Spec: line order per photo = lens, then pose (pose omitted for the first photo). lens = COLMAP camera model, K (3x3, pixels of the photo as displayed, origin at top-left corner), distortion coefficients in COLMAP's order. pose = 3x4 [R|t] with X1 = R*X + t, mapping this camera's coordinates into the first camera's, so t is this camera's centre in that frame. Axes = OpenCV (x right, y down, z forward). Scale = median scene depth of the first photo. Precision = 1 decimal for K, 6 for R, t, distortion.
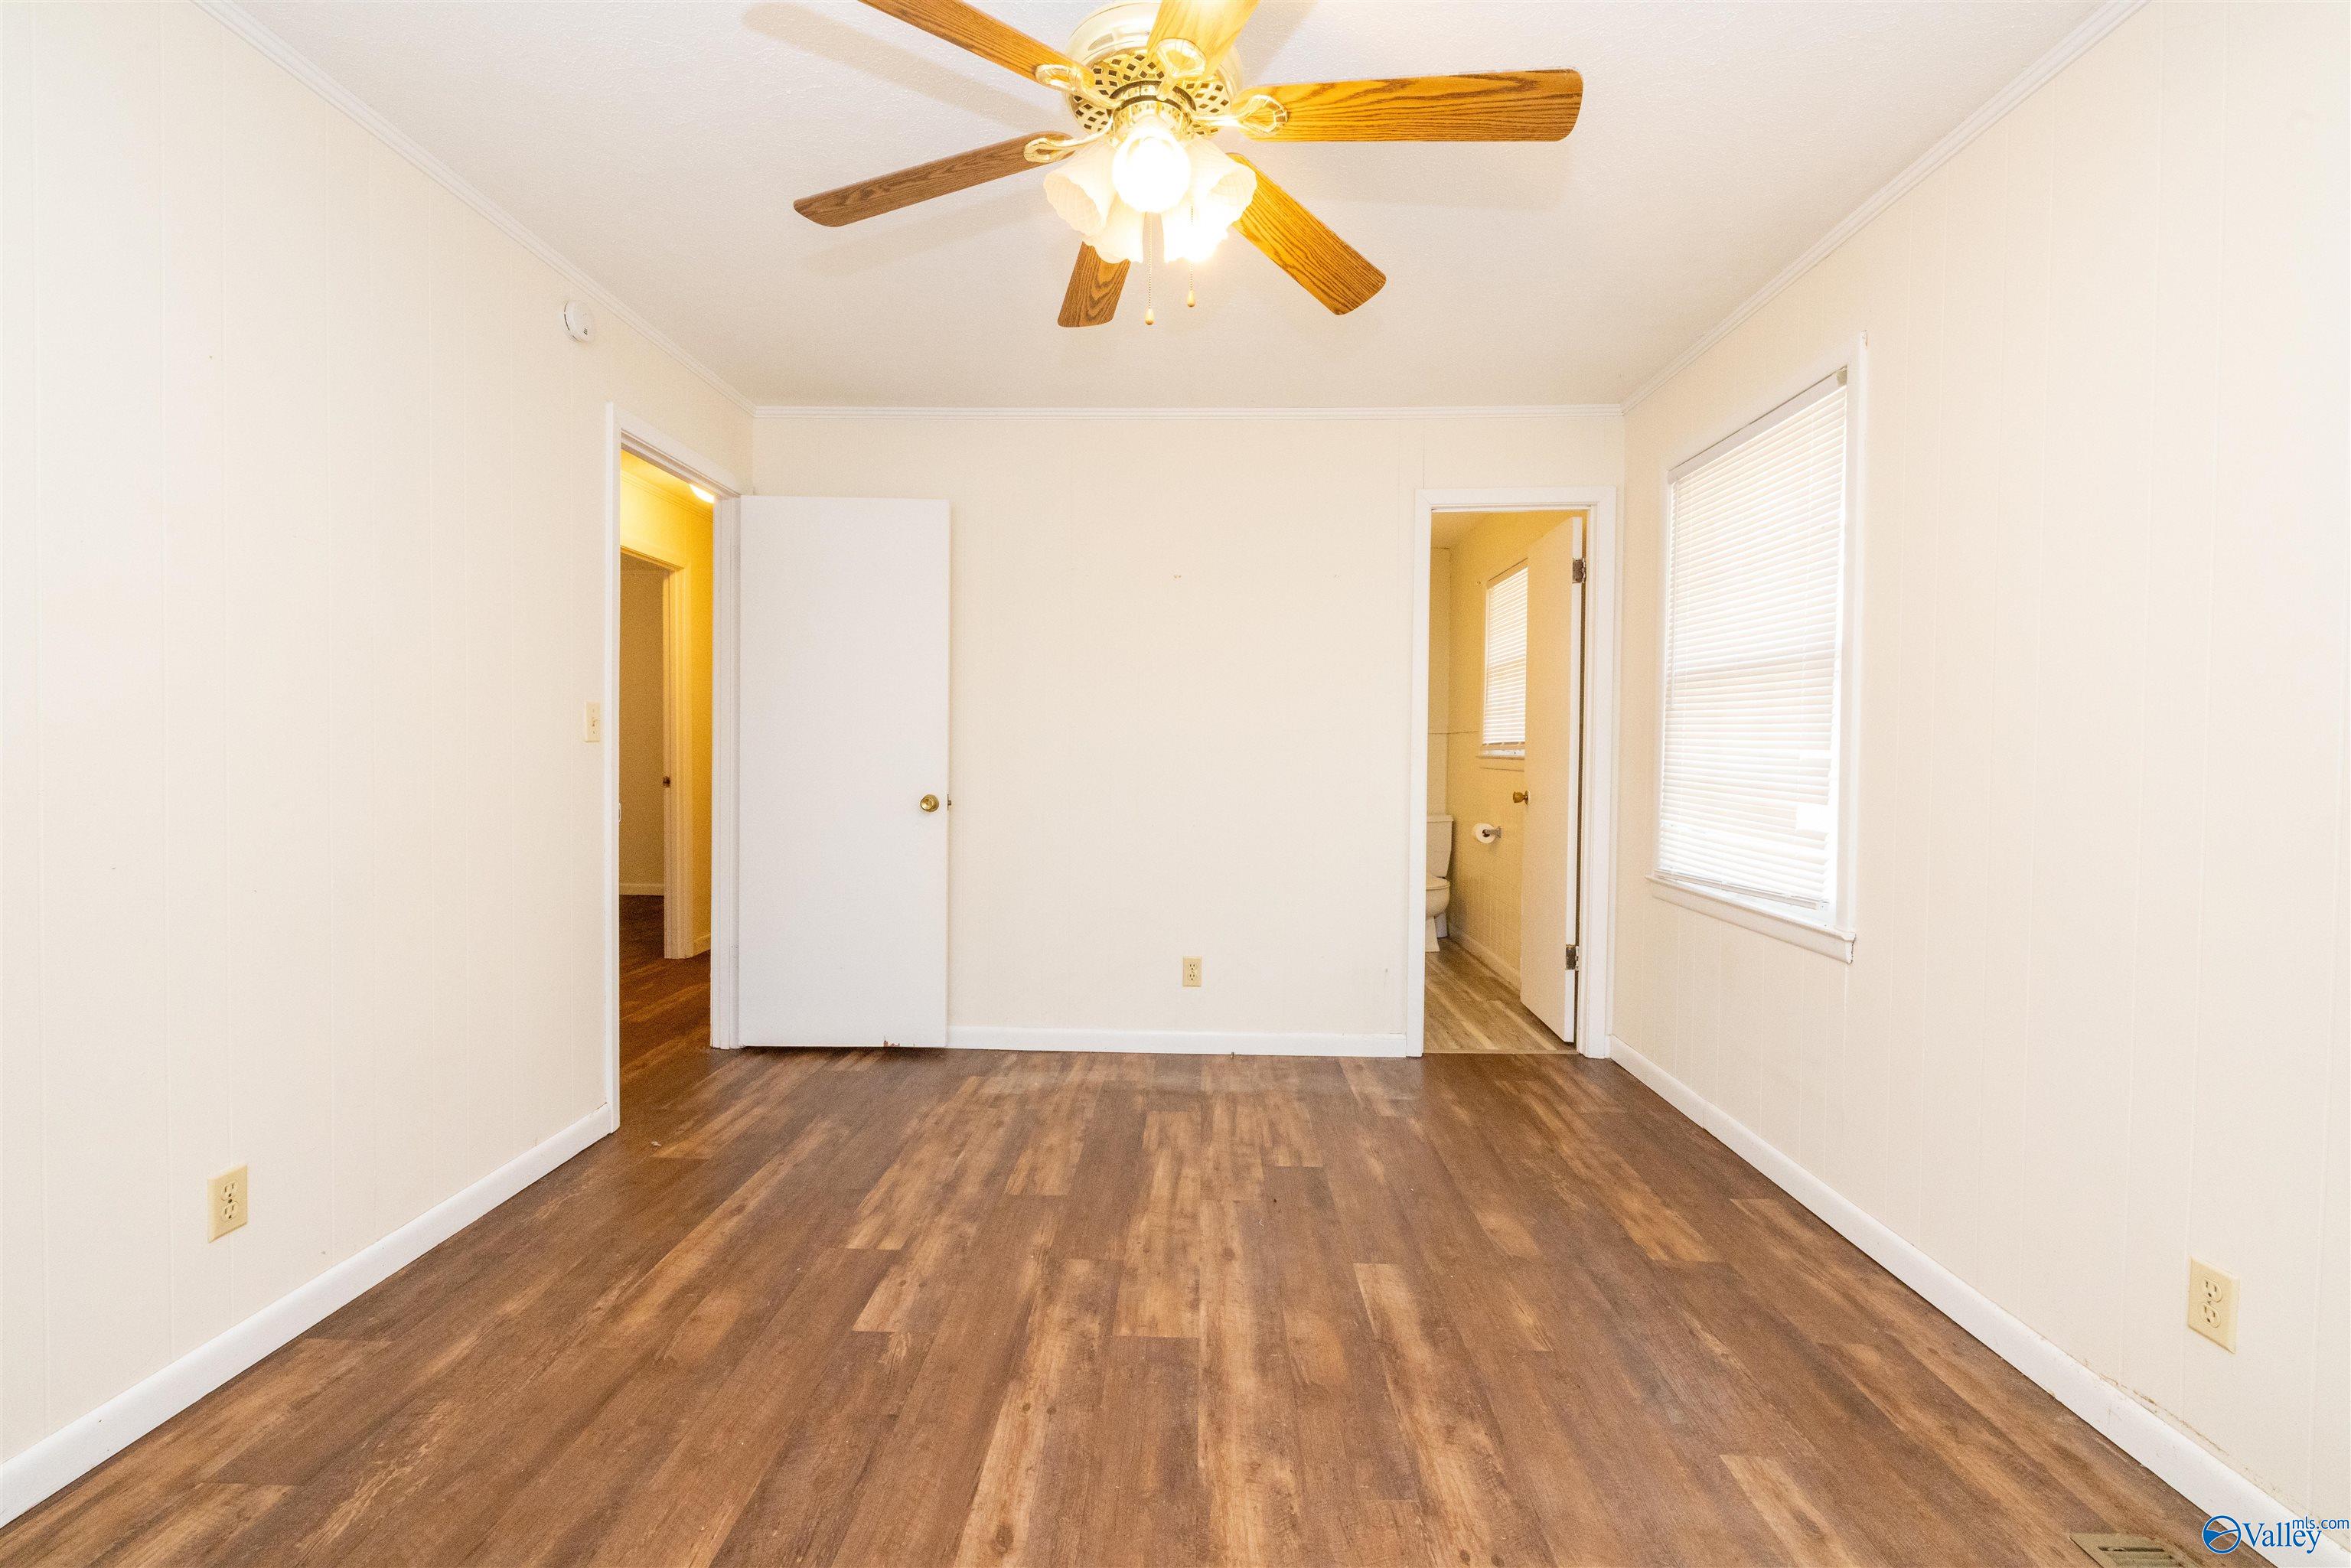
lens RADIAL K [[986.6, 0, 1176.5], [0, 986.6, 768.1], [0, 0, 1]] dist [0.000089, 0.000641]
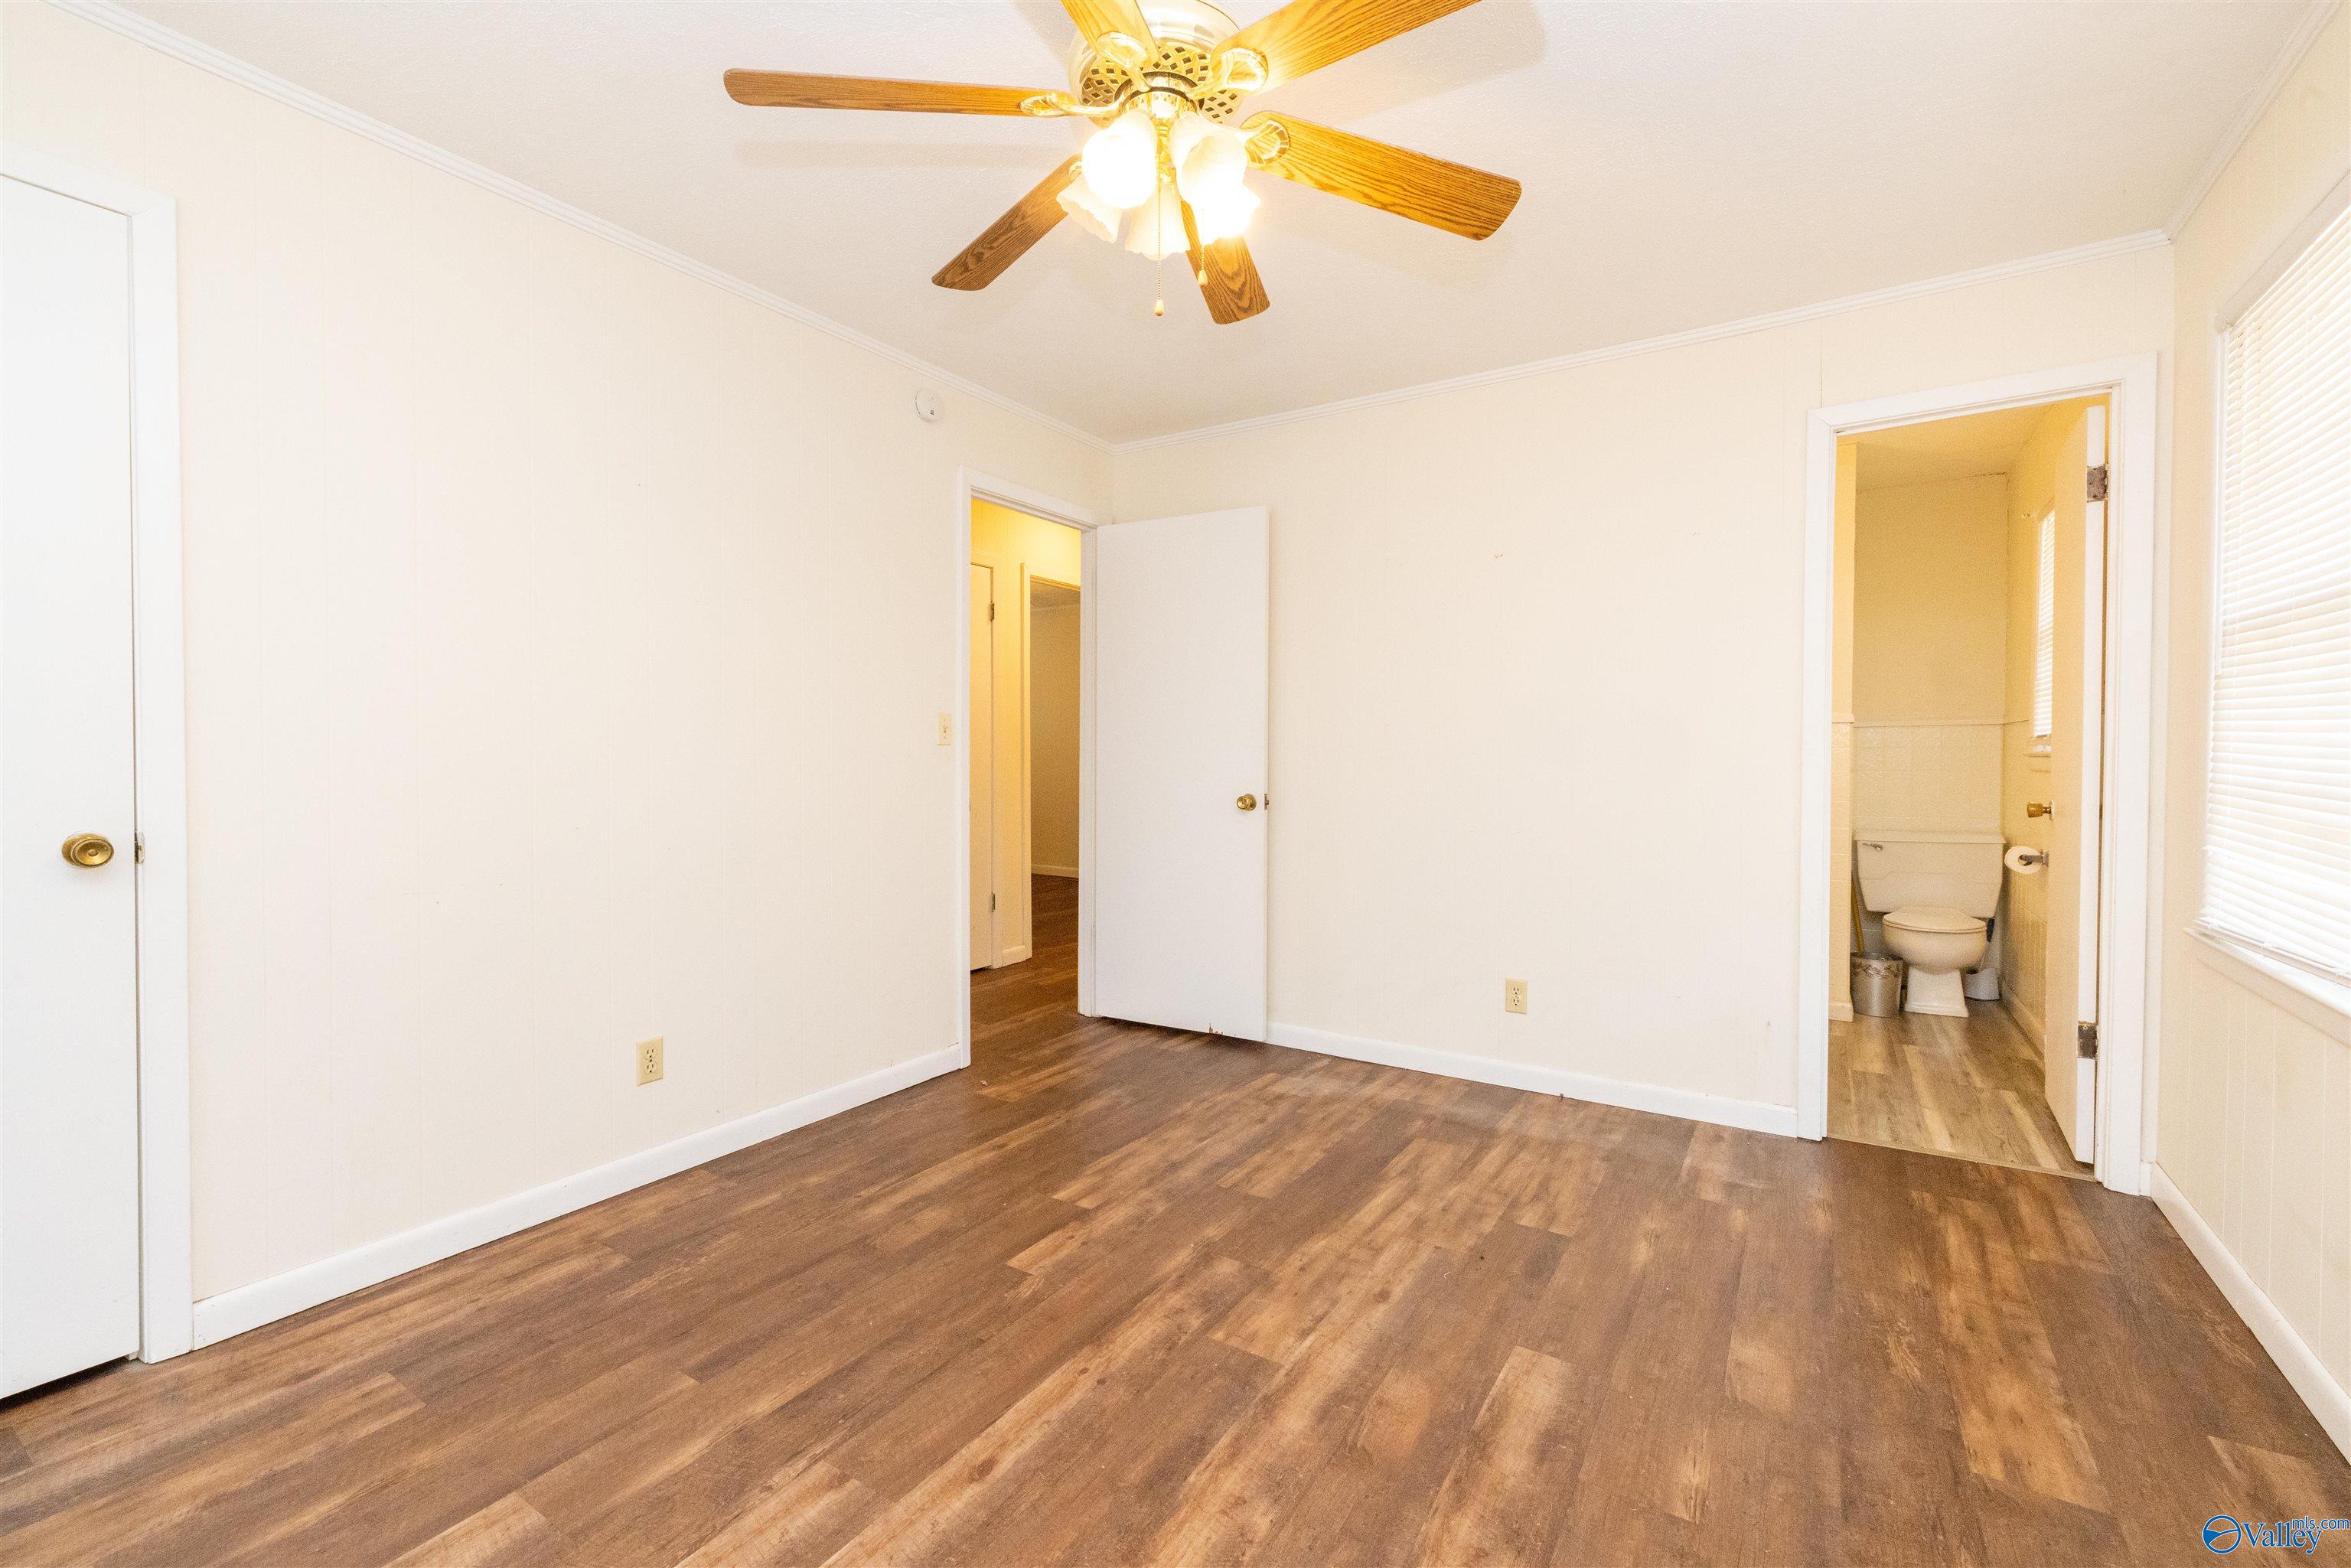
lens RADIAL K [[1003.3, 0, 1168.6], [0, 1003.3, 766.9], [0, 0, 1]] dist [0.000744, 0.000785]
pose [[0.854863, -0.000954, -0.518853, 0.375558], [-0.003126, 0.999971, -0.006988, 0.010807], [0.518844, 0.007596, 0.854835, 0.103327]]
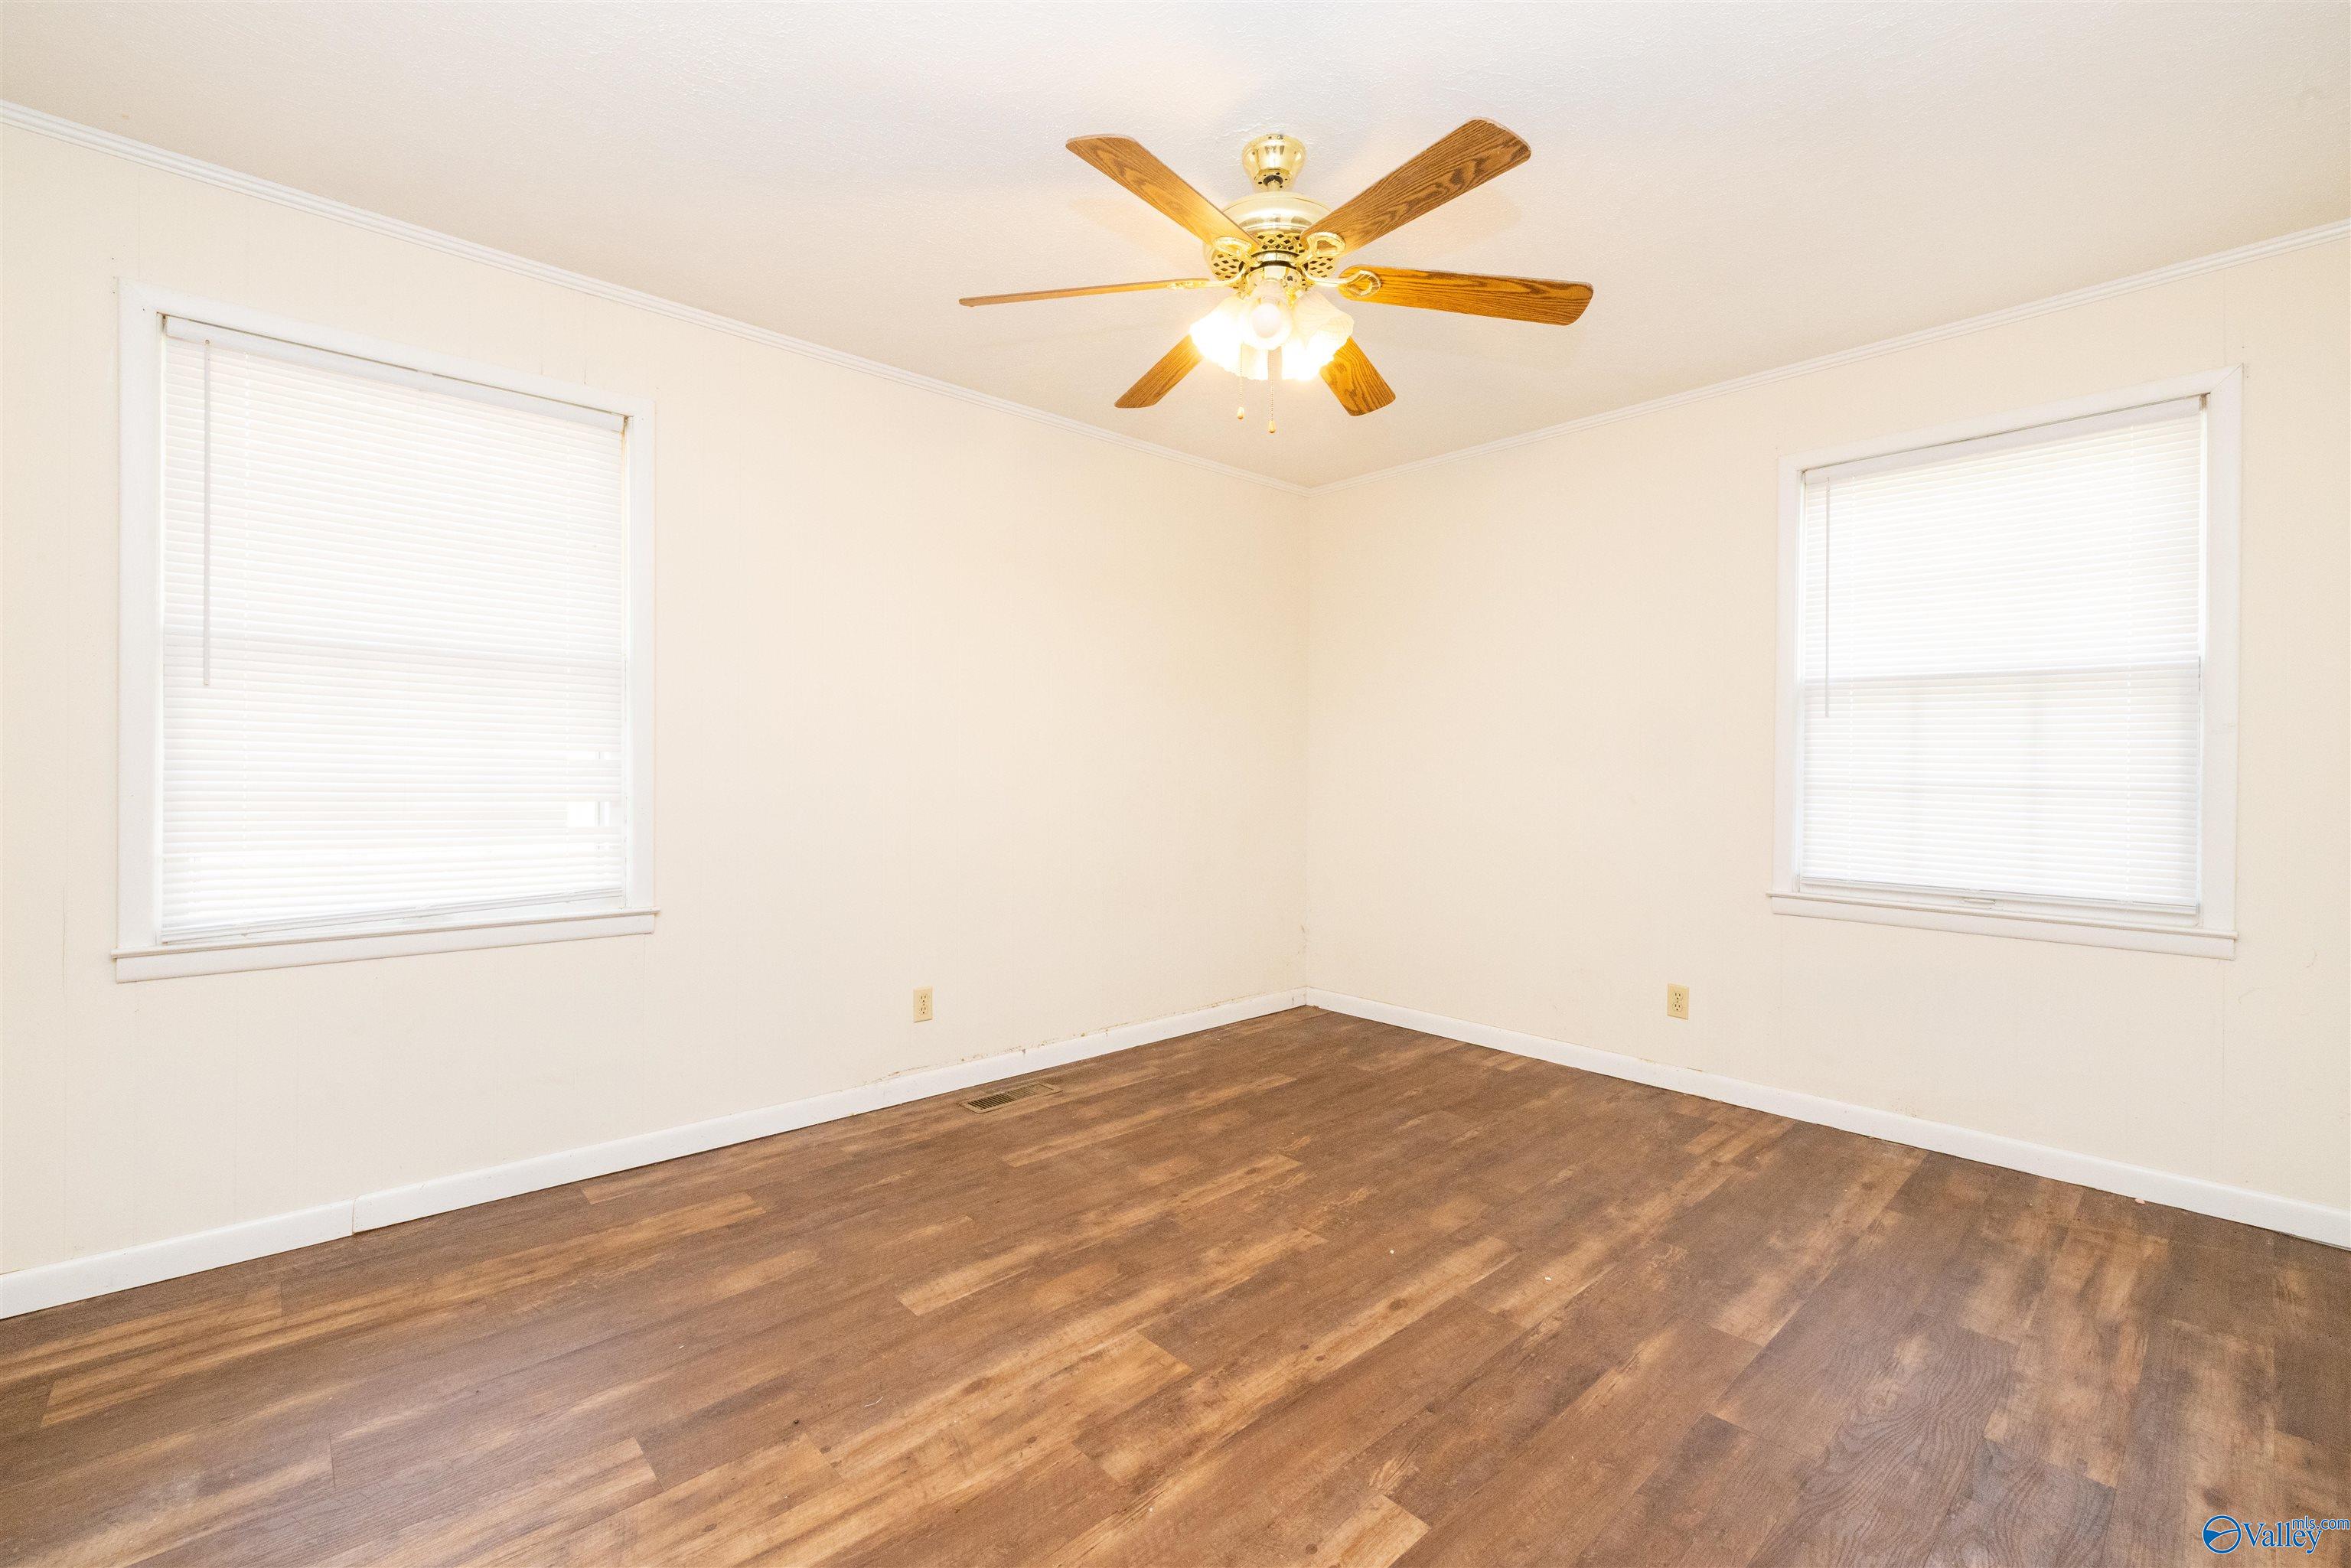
lens RADIAL K [[1003.3, 0, 1168.6], [0, 1003.3, 766.9], [0, 0, 1]] dist [0.000744, 0.000785]
pose [[-0.695404, -0.019699, 0.718349, -0.652901], [-0.003884, 0.999713, 0.023654, -0.033753], [-0.718608, 0.013659, -0.695281, 1.491200]]
